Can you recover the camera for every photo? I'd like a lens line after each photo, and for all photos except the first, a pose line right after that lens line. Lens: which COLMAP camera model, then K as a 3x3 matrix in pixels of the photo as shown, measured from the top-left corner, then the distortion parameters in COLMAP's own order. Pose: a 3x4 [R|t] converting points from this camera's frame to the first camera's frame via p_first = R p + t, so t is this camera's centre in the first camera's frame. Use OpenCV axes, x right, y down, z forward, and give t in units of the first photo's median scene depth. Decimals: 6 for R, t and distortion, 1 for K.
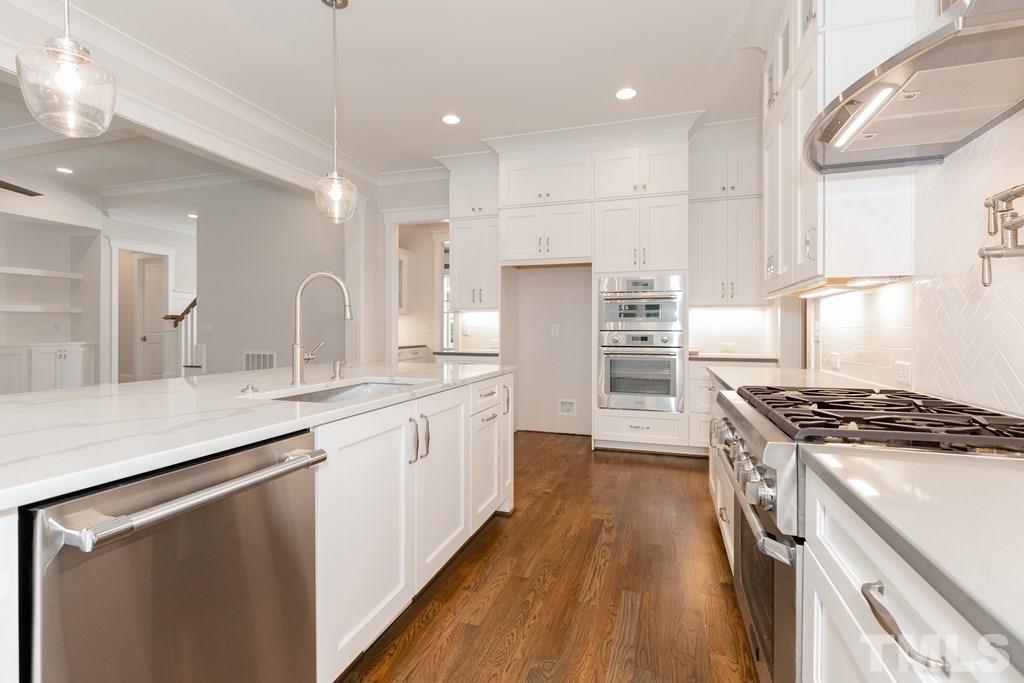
lens RADIAL K [[475.2, 0, 510.6], [0, 475.2, 328.5], [0, 0, 1]] dist [0.002482, 0.000383]
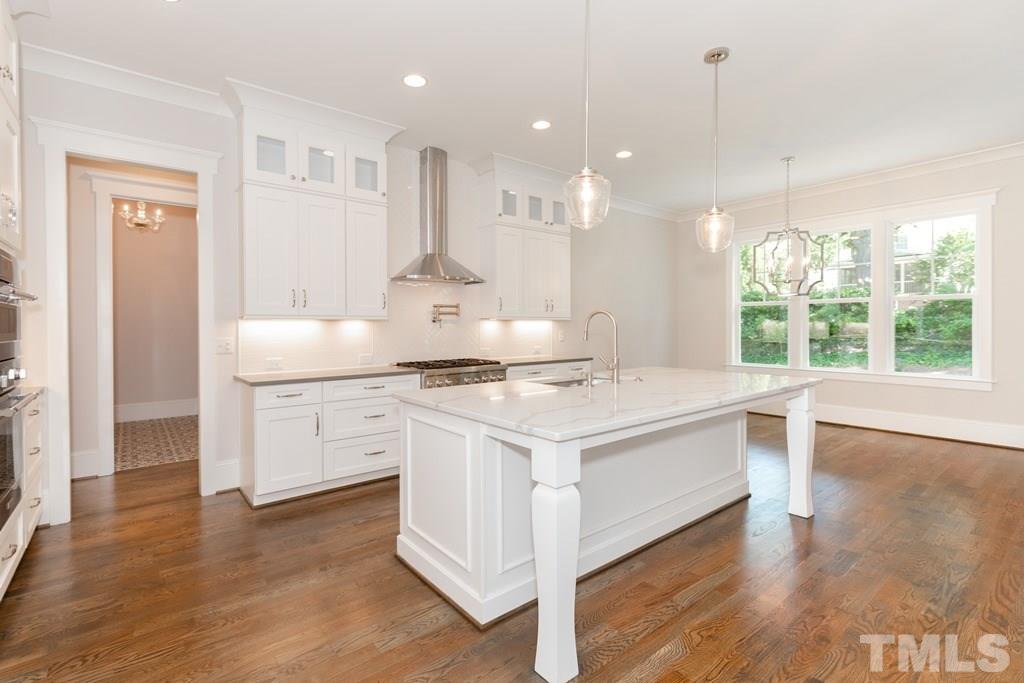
lens RADIAL K [[462.6, 0, 509.0], [0, 462.6, 333.4], [0, 0, 1]] dist [0.001723, 0.000796]
pose [[-0.846251, -0.001955, 0.532781, -0.891087], [0.003948, 0.999943, 0.009941, -0.057270], [-0.532770, 0.010516, -0.846195, 2.289745]]
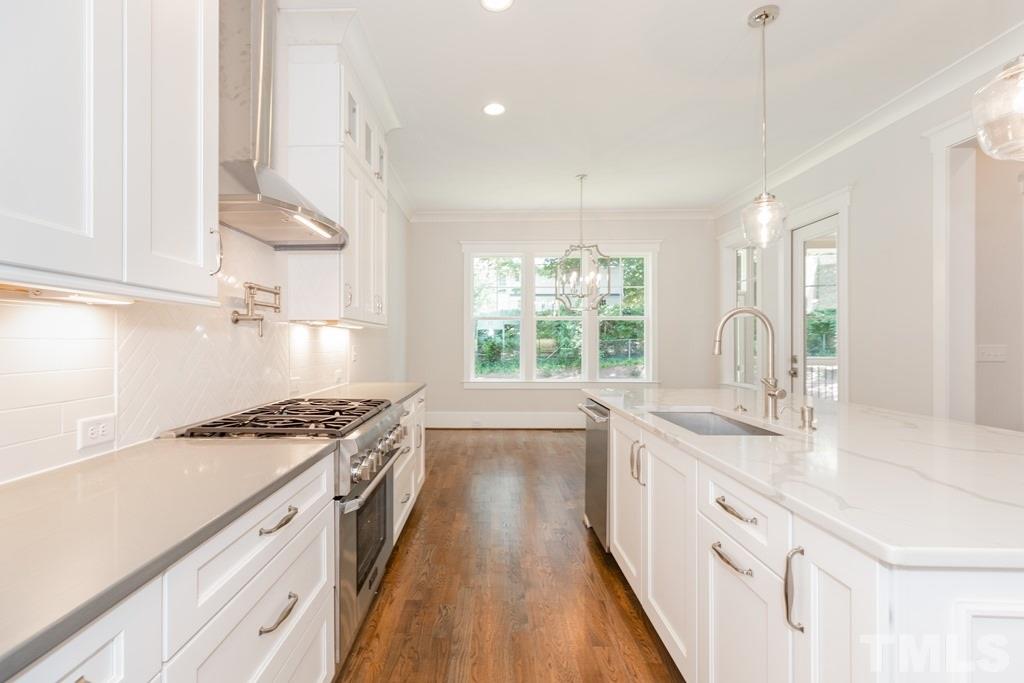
lens RADIAL K [[462.4, 0, 479.7], [0, 462.4, 345.5], [0, 0, 1]] dist [0.001817, 0.000328]
pose [[-0.956538, 0.006067, -0.291546, 0.409363], [0.006008, 0.999981, 0.001097, -0.043183], [0.291547, -0.000702, -0.956556, 1.658592]]
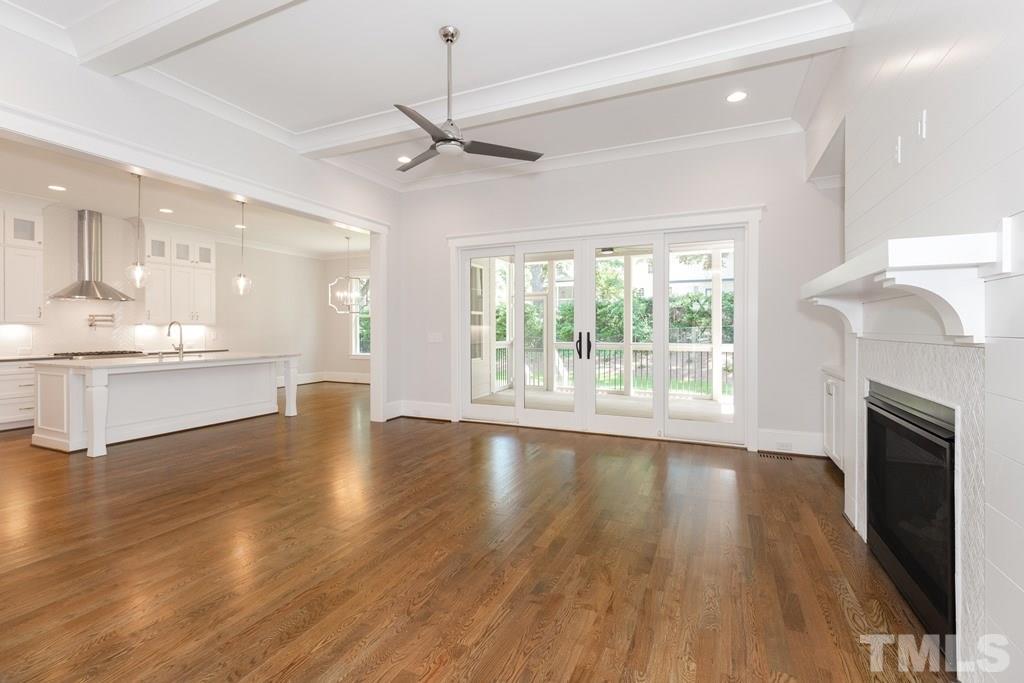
lens RADIAL K [[462.6, 0, 509.0], [0, 462.6, 333.4], [0, 0, 1]] dist [0.001723, 0.000796]
pose [[-0.993149, 0.004924, 0.116750, -2.752953], [0.005152, 0.999985, 0.001648, -0.030460], [-0.116740, 0.002239, -0.993160, 3.533746]]
